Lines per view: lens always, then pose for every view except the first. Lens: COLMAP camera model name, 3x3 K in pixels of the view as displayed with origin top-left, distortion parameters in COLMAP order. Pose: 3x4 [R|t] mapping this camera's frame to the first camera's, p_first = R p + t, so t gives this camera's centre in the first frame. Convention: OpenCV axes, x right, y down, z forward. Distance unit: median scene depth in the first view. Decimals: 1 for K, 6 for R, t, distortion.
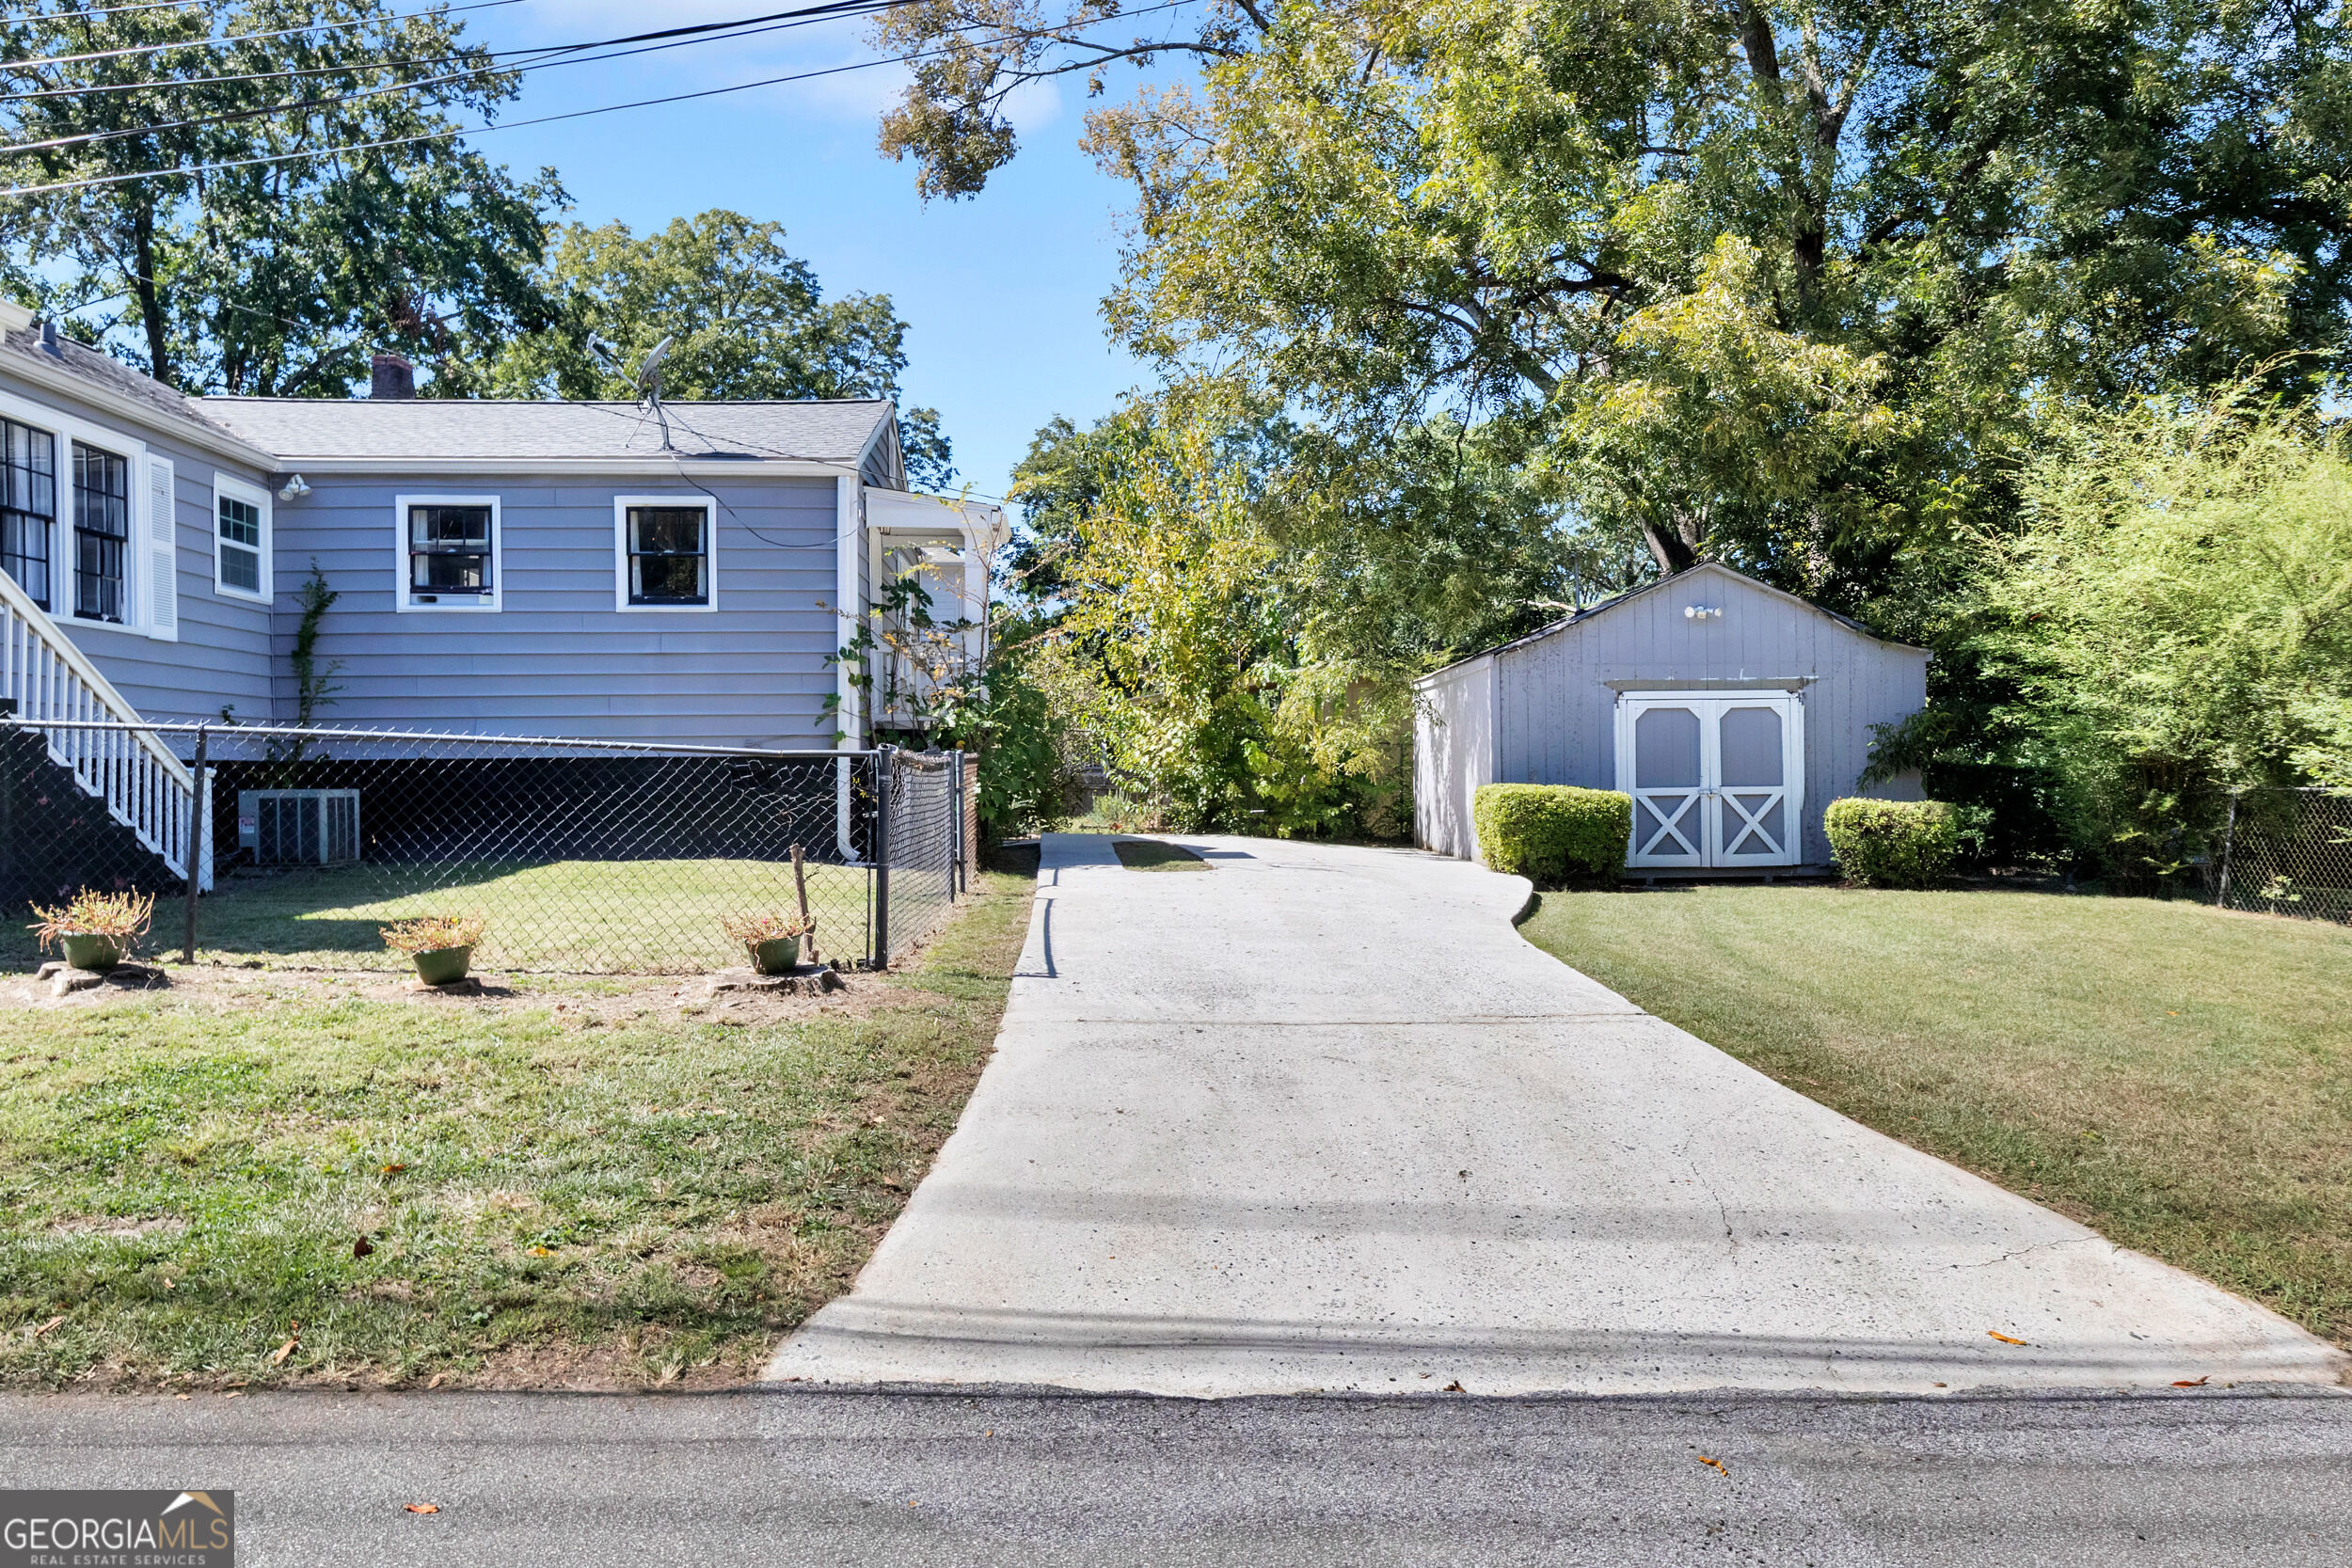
lens RADIAL K [[1491.0, 0, 1165.5], [0, 1491.0, 743.6], [0, 0, 1]] dist [0.001020, 0.001598]
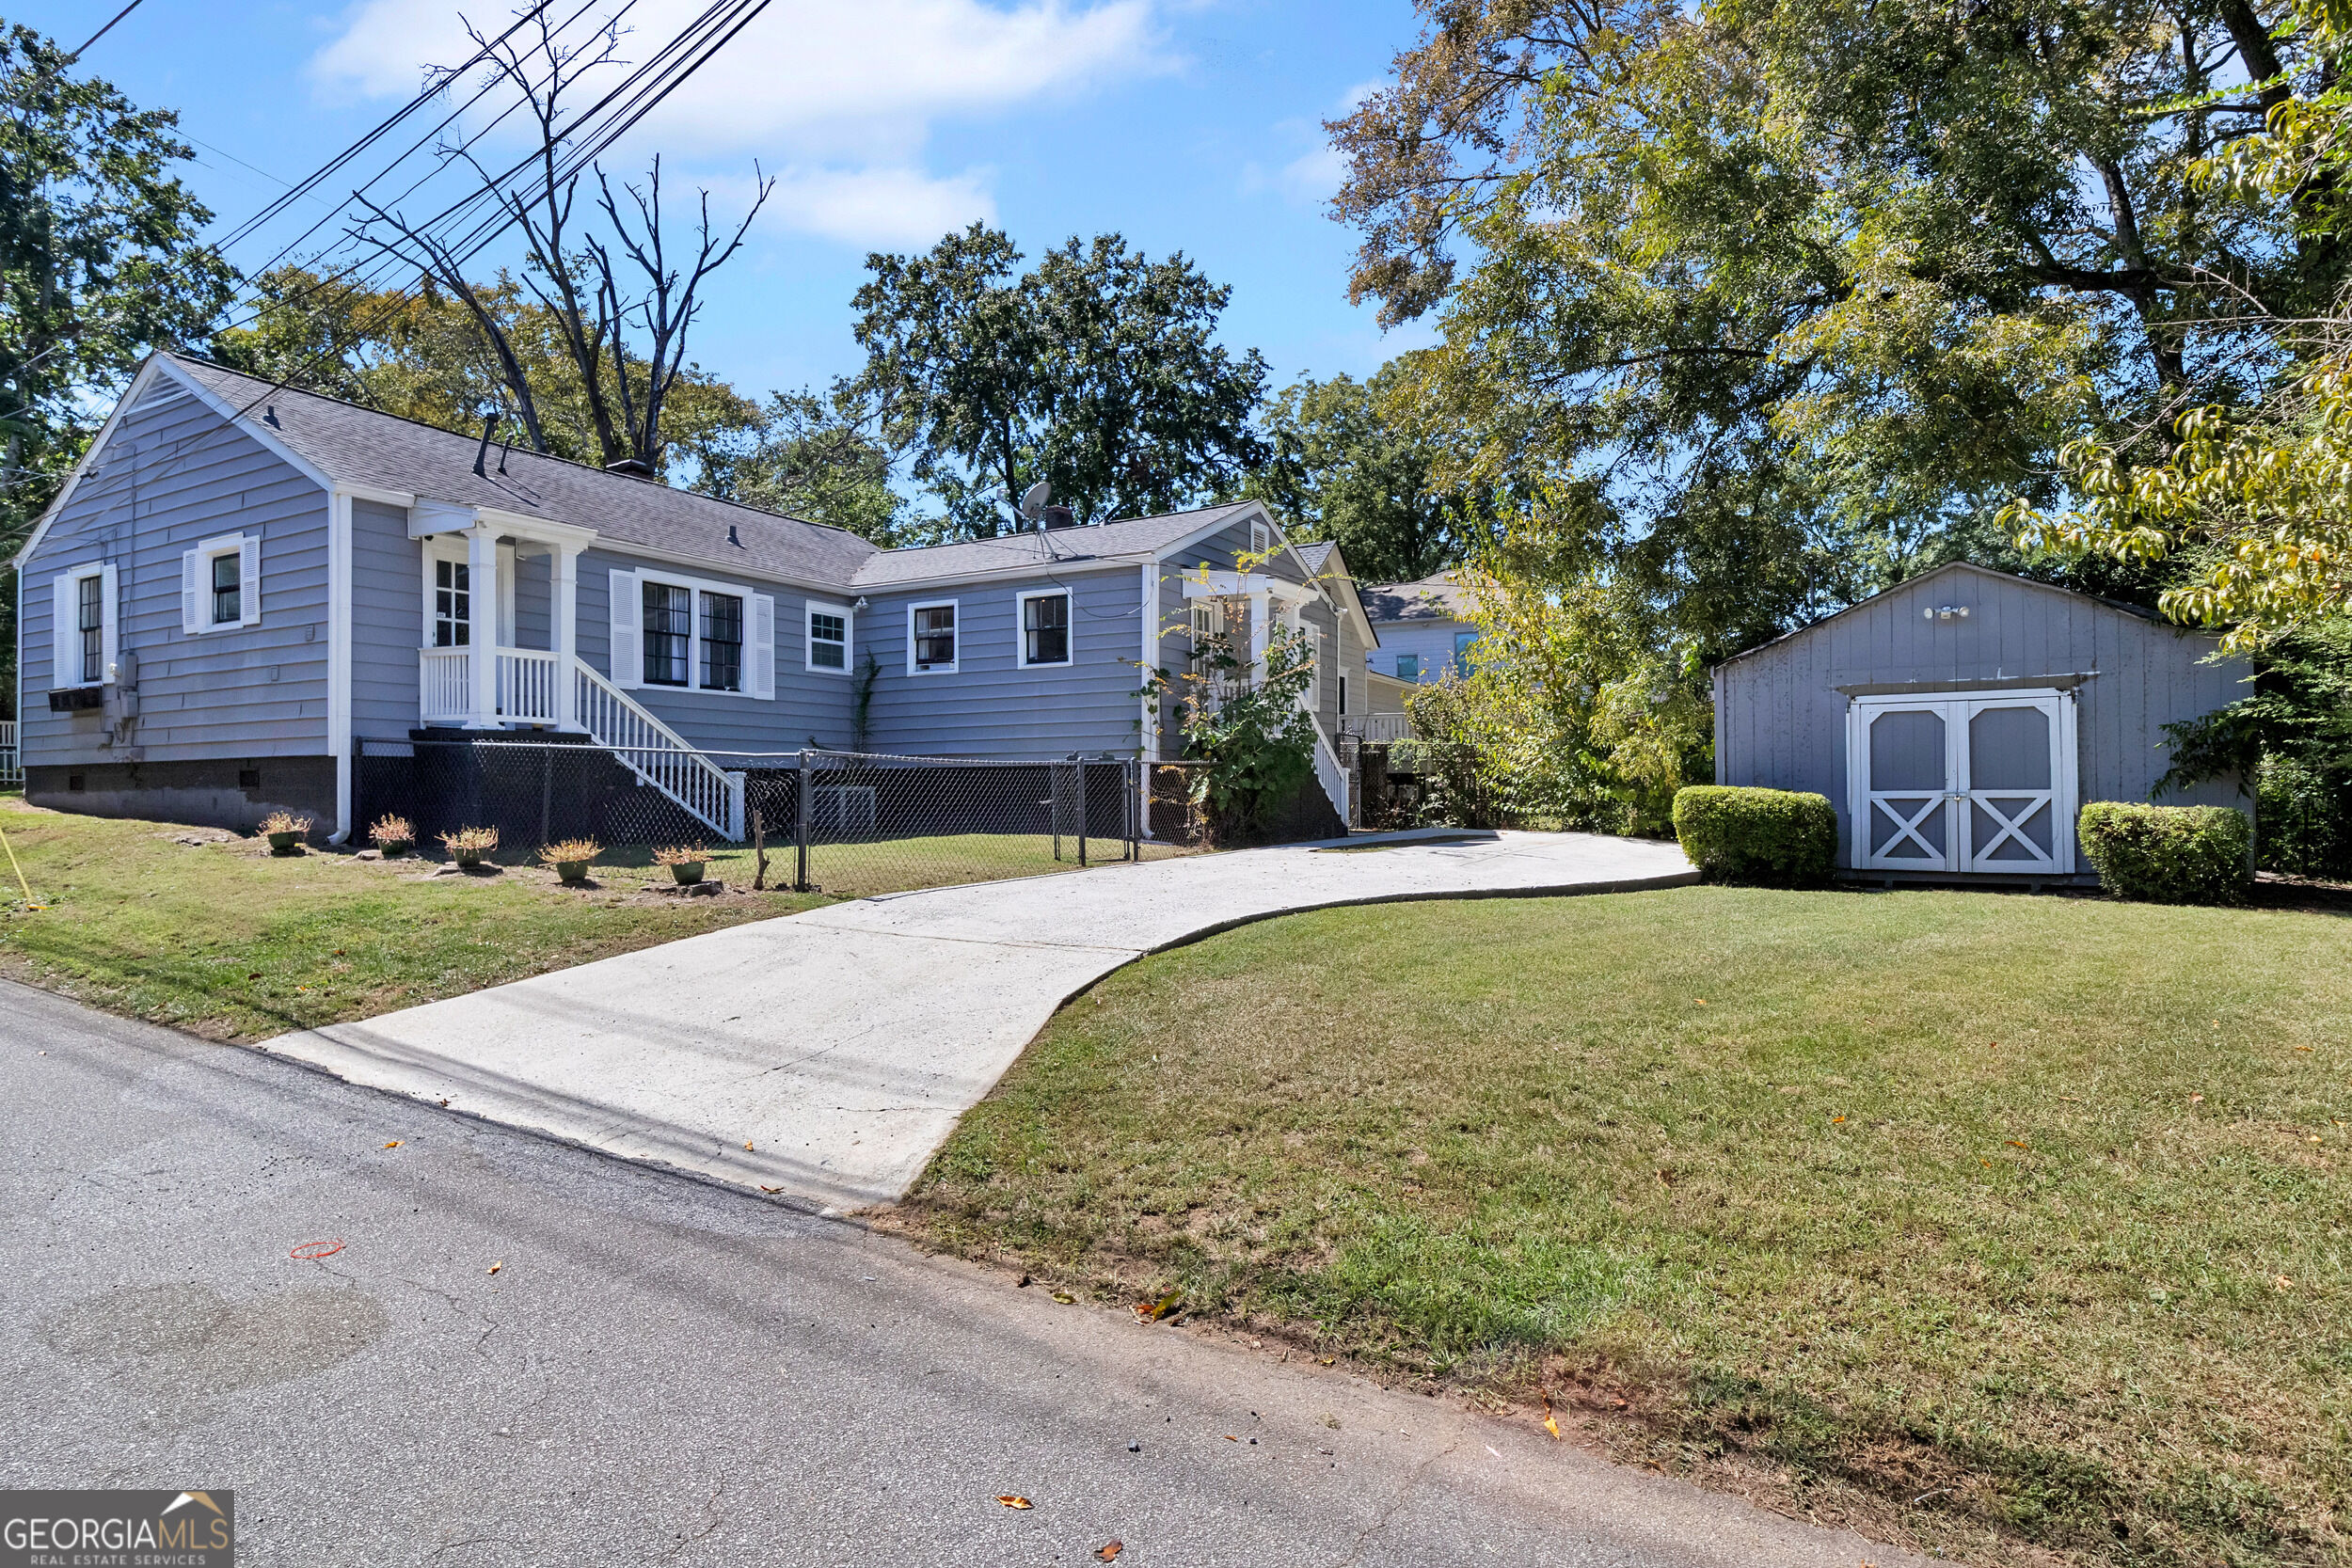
lens RADIAL K [[1201.0, 0, 1193.3], [0, 1201.0, 774.8], [0, 0, 1]] dist [-0.002607, -0.000493]
pose [[0.840239, -0.003500, -0.542204, 0.399427], [0.007840, 0.999953, 0.005695, 0.011288], [0.542159, -0.009036, 0.840227, 0.070717]]
